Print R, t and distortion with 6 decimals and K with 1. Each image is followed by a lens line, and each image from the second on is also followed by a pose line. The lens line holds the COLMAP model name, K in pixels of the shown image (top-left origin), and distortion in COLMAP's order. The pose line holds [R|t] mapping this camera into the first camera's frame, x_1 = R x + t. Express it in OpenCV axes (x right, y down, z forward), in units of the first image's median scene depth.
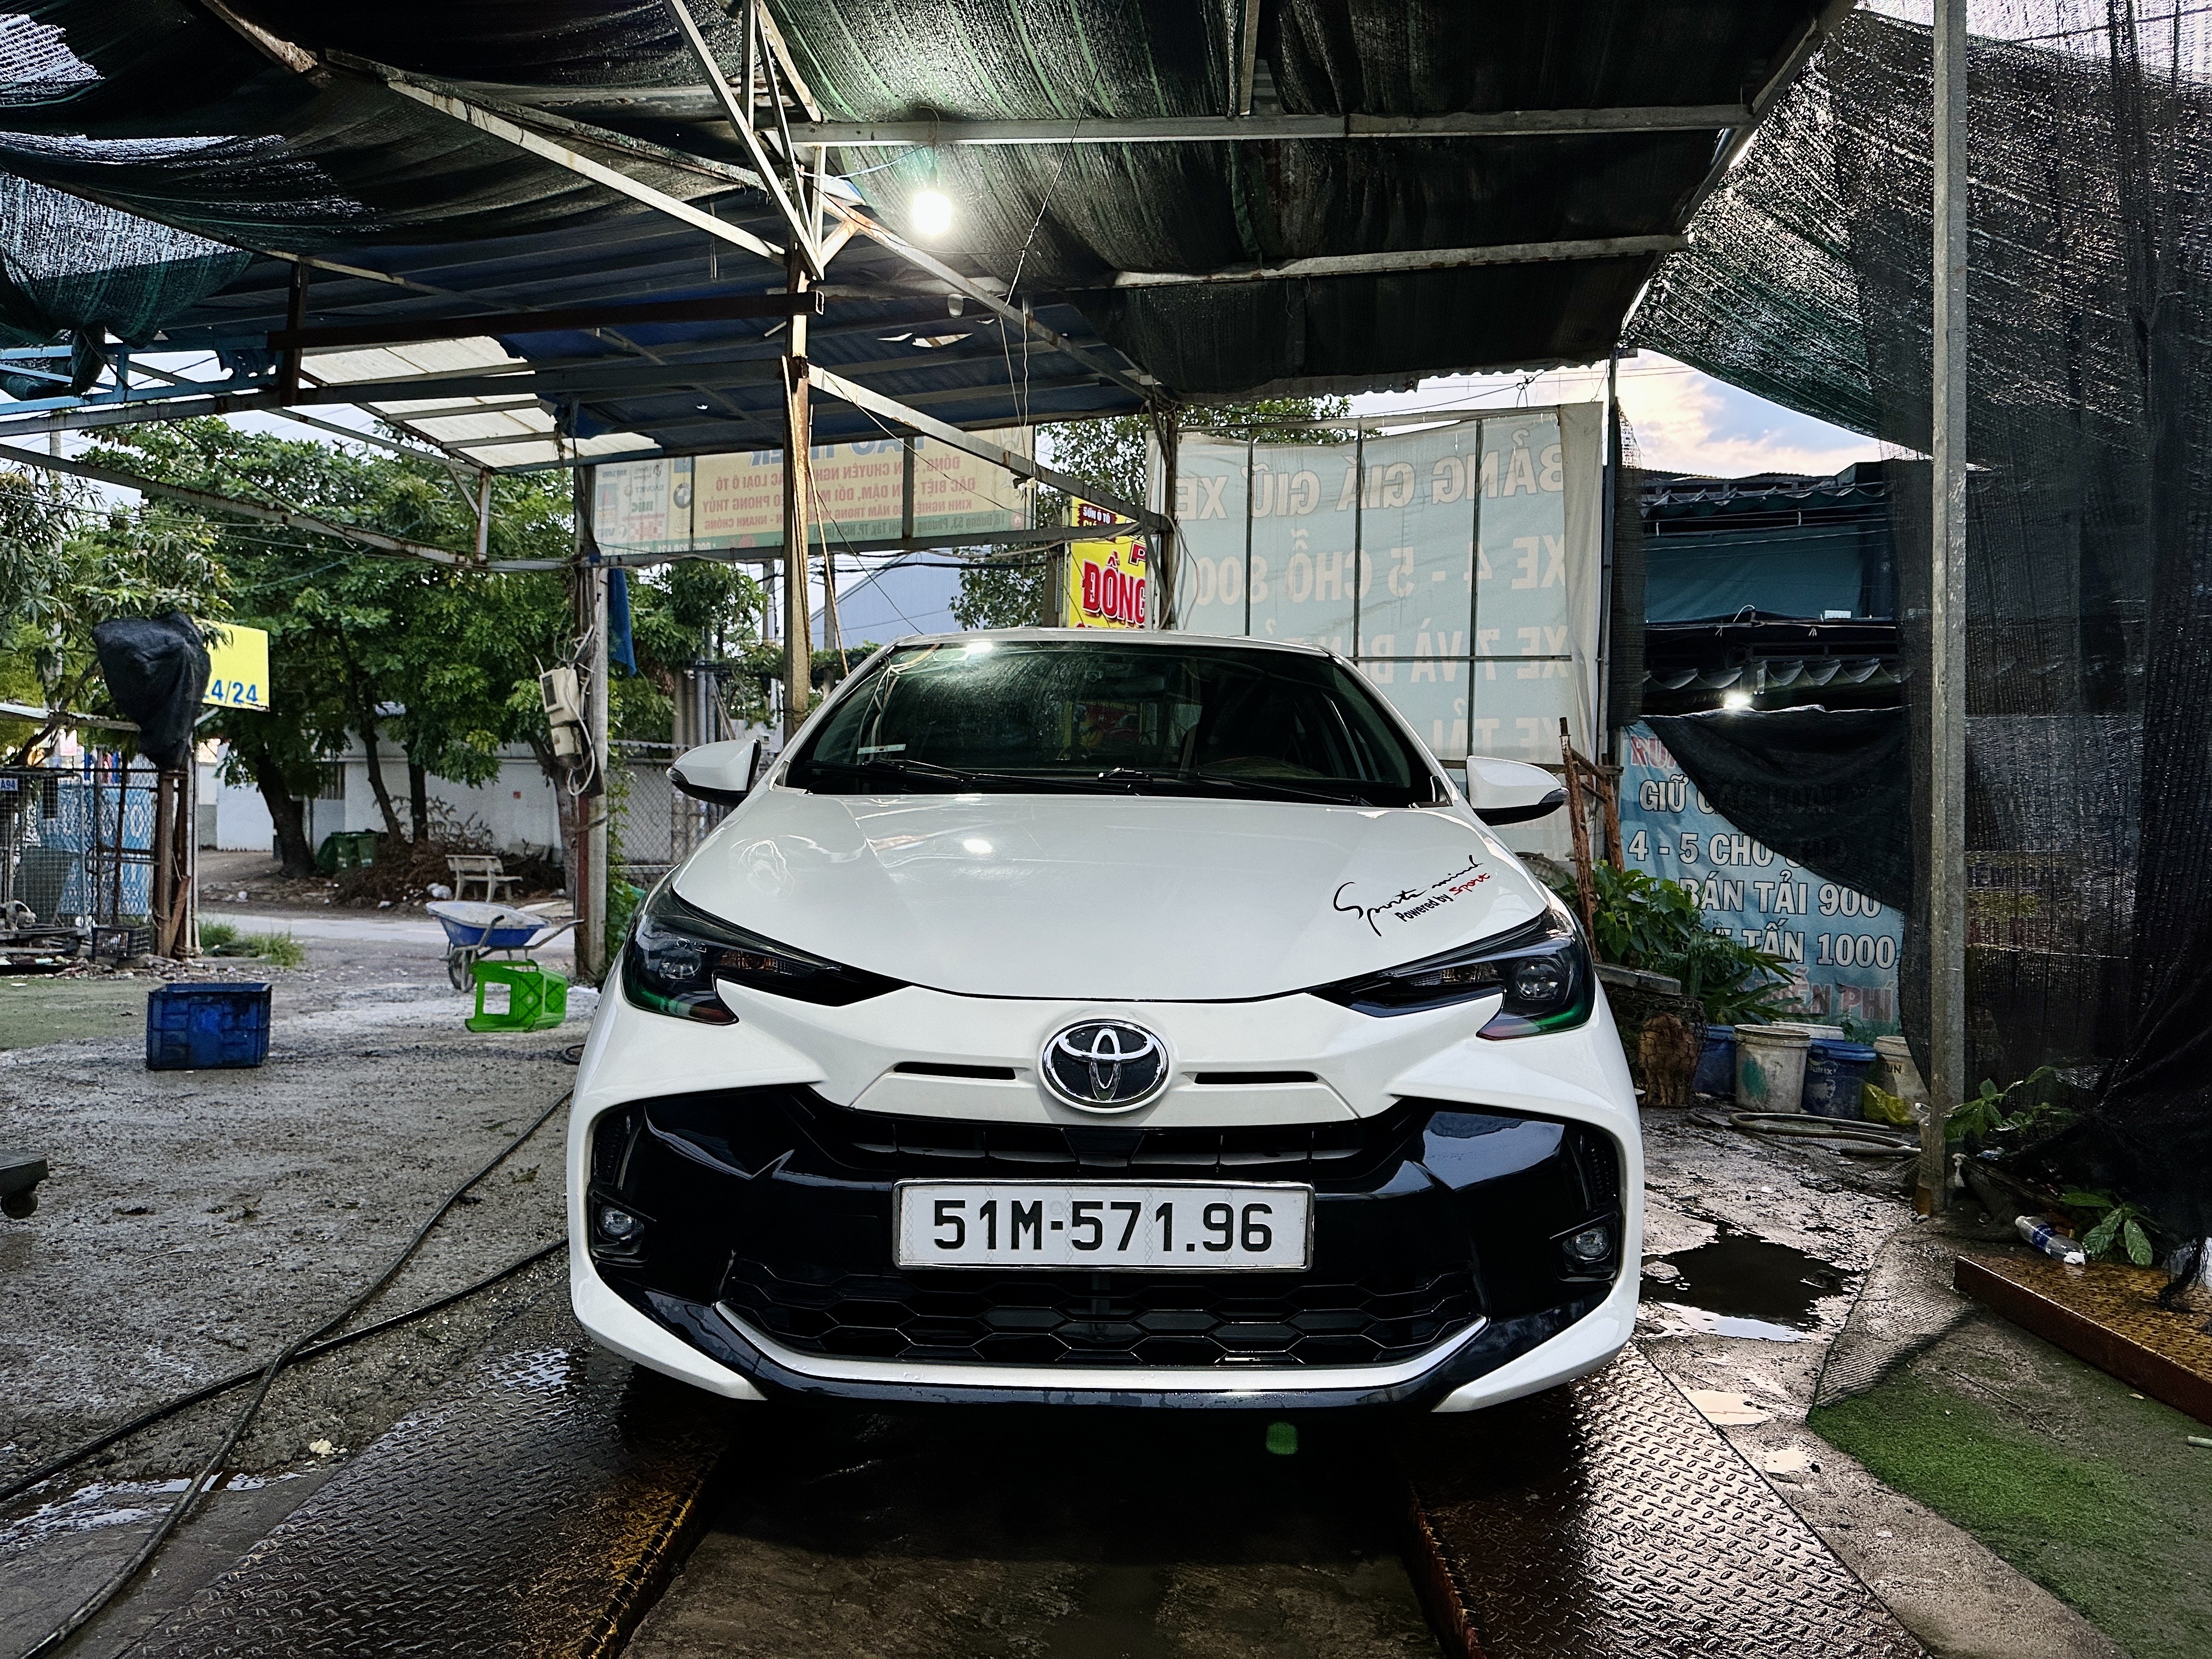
lens RADIAL K [[1469.4, 0, 1106.0], [0, 1469.4, 829.5], [0, 0, 1]] dist [0.107774, -0.169395]
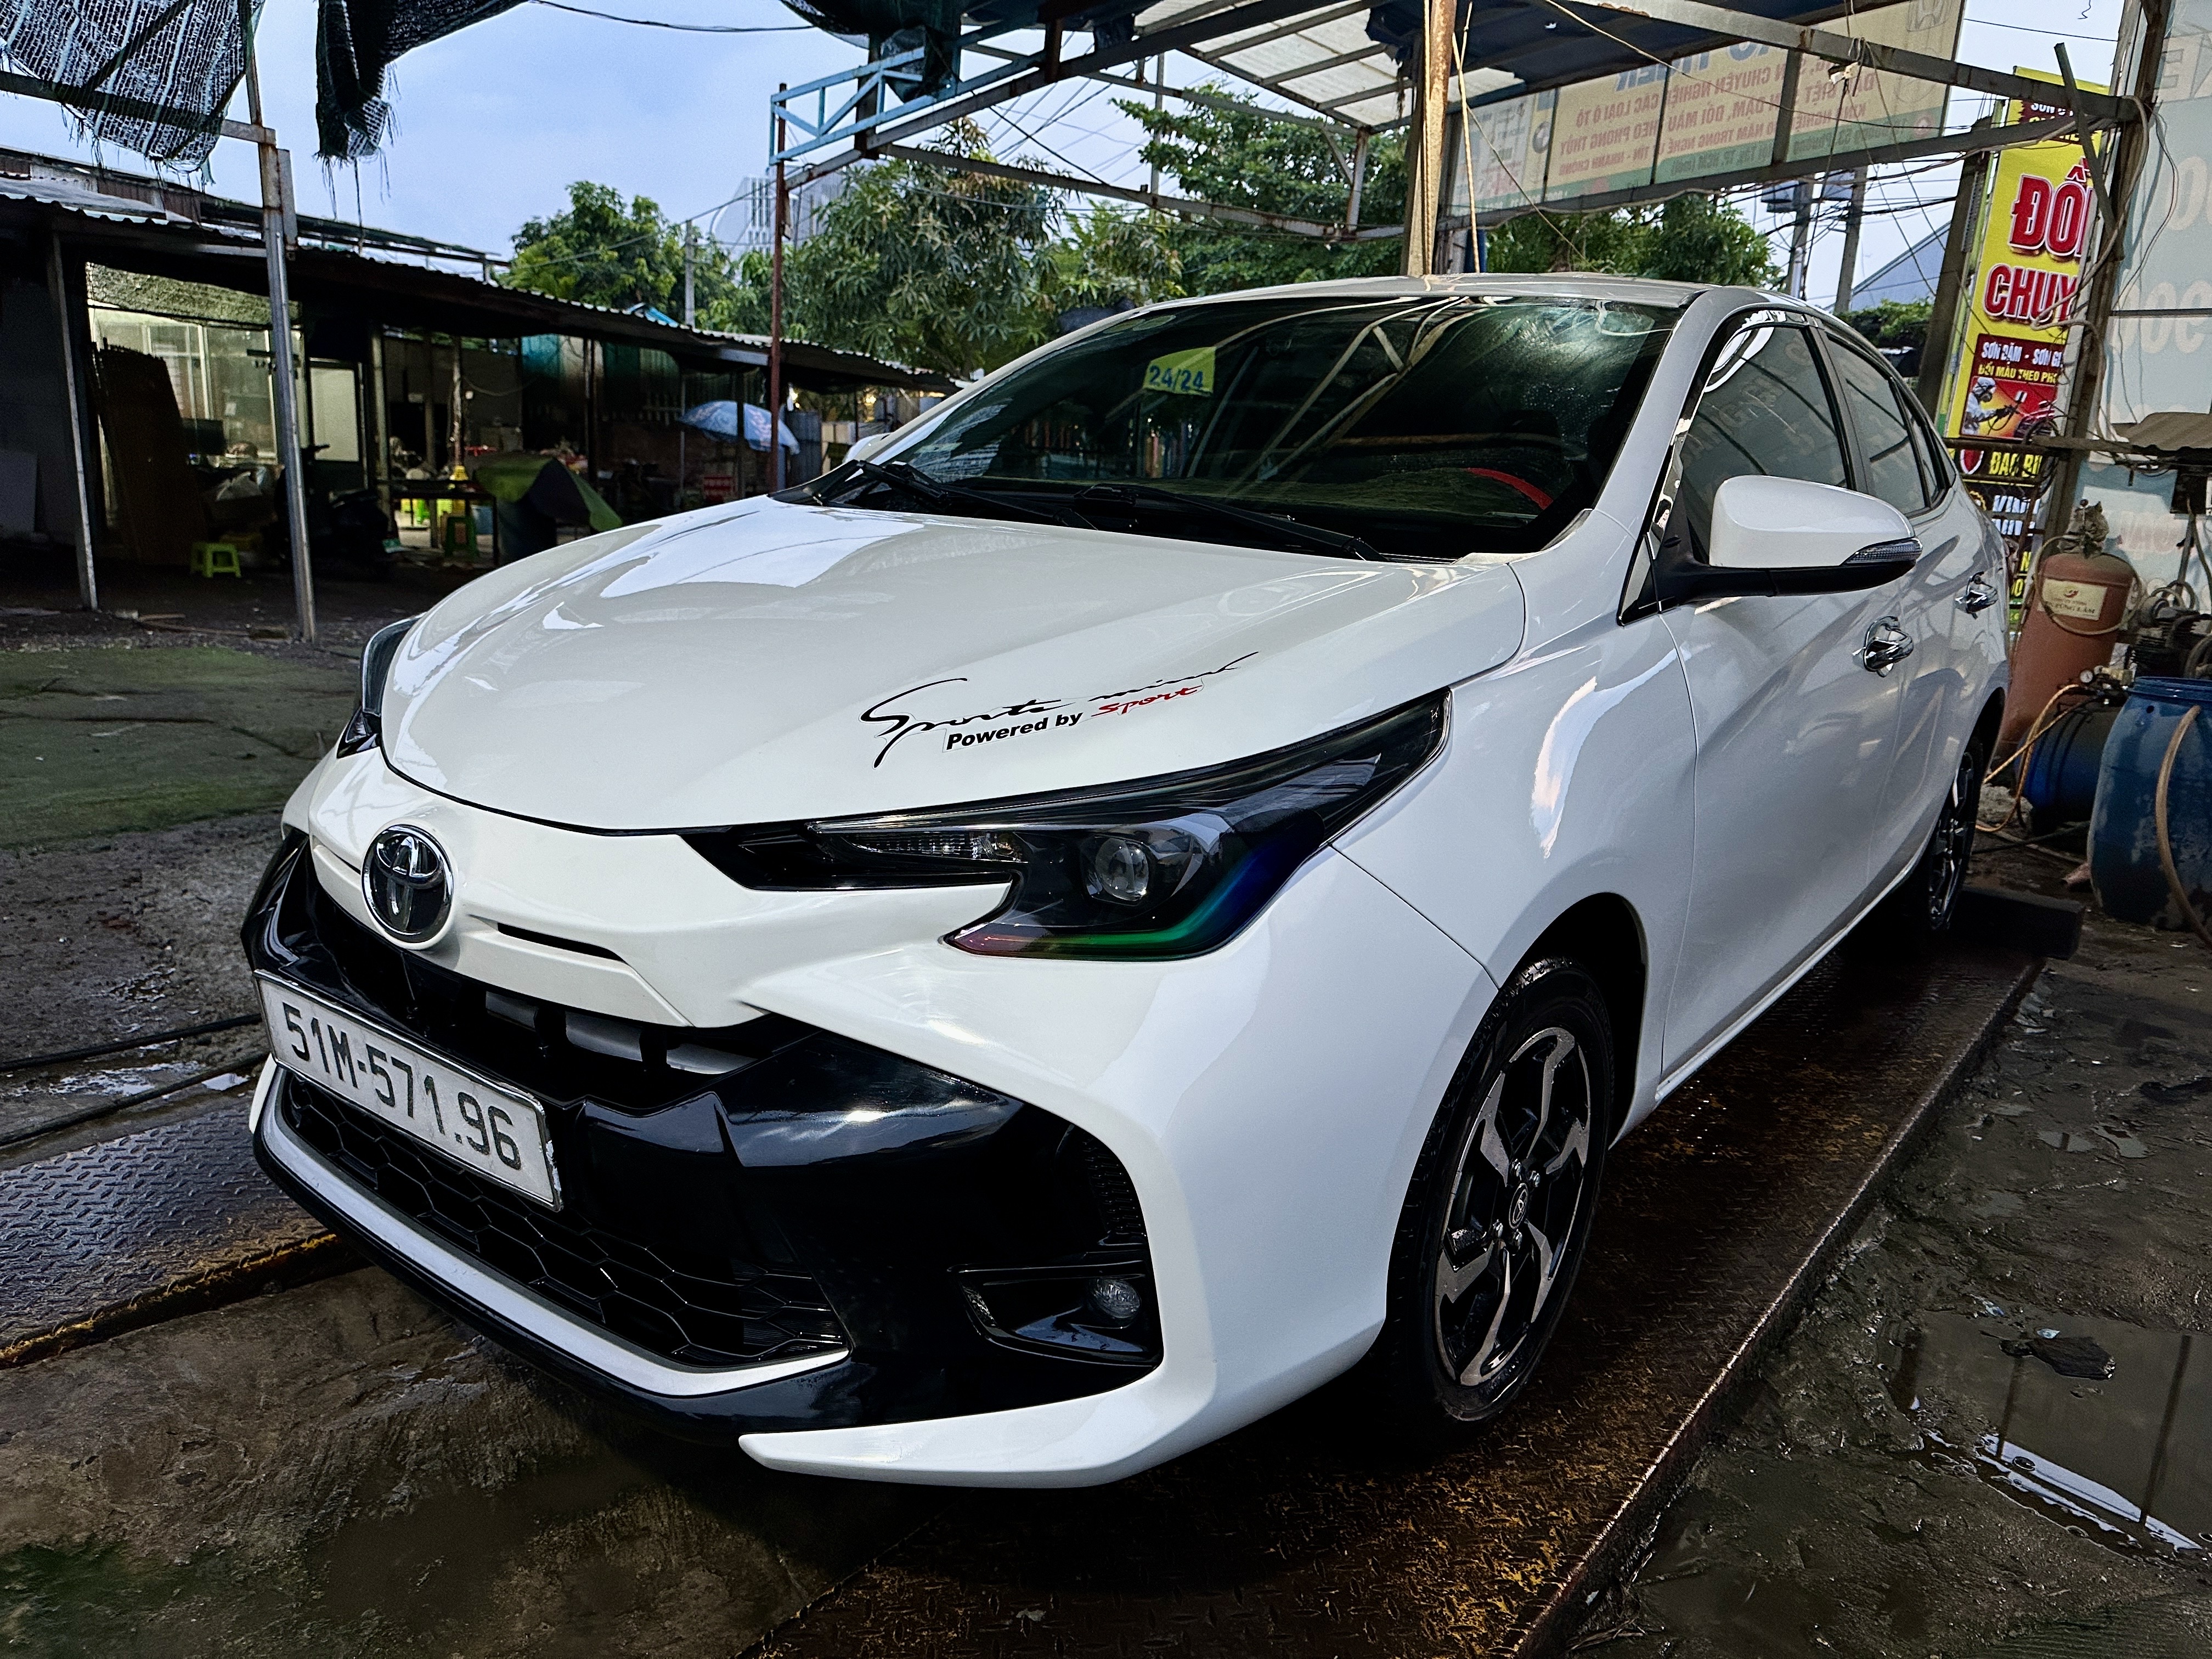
lens RADIAL K [[1538.5, 0, 1106.0], [0, 1538.5, 829.5], [0, 0, 1]] dist [-0.002314, -0.002985]
pose [[0.809659, 0.155449, -0.565940, 0.087545], [-0.040590, 0.976808, 0.210233, -0.006134], [0.585495, -0.147246, 0.797191, 0.069330]]
